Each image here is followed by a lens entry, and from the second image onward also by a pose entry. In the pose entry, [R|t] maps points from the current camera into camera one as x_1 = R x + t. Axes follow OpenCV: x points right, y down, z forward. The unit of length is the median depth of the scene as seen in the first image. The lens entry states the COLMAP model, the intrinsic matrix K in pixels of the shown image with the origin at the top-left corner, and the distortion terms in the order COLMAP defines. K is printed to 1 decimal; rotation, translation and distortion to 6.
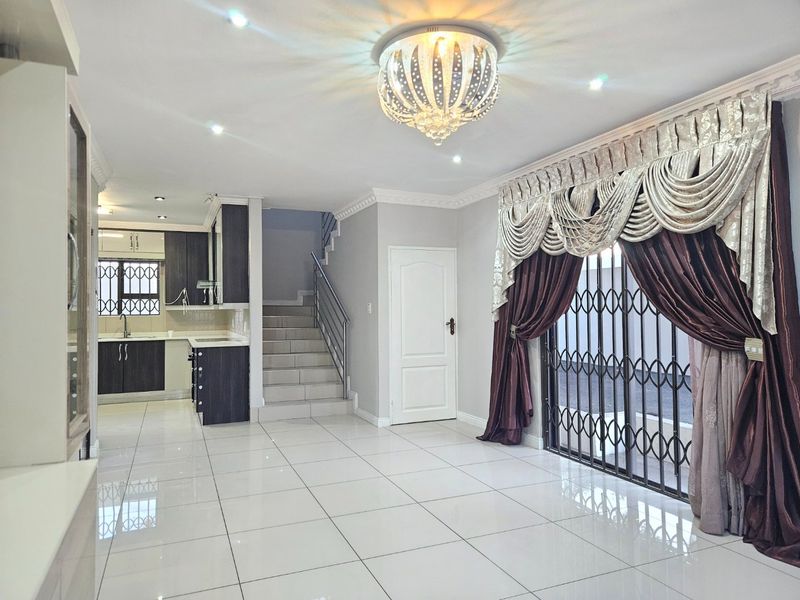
lens RADIAL K [[544.4, 0, 397.1], [0, 544.4, 293.6], [0, 0, 1]] dist [0.032986, -0.000344]
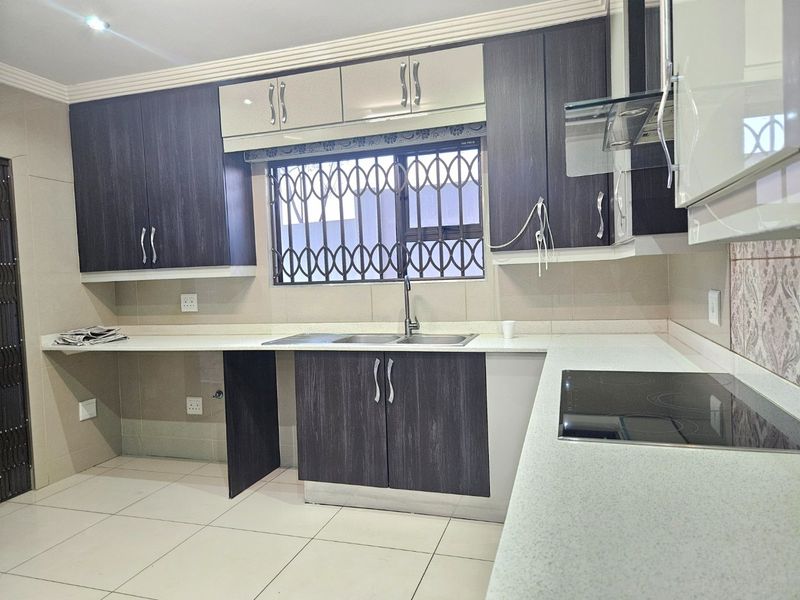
lens RADIAL K [[544.4, 0, 398.8], [0, 544.4, 294.3], [0, 0, 1]] dist [0.032986, -0.000344]
pose [[0.759740, 0.002202, -0.650224, -0.235827], [0.046077, 0.997298, 0.057214, 0.025839], [0.648593, -0.073428, 0.757585, 0.684943]]
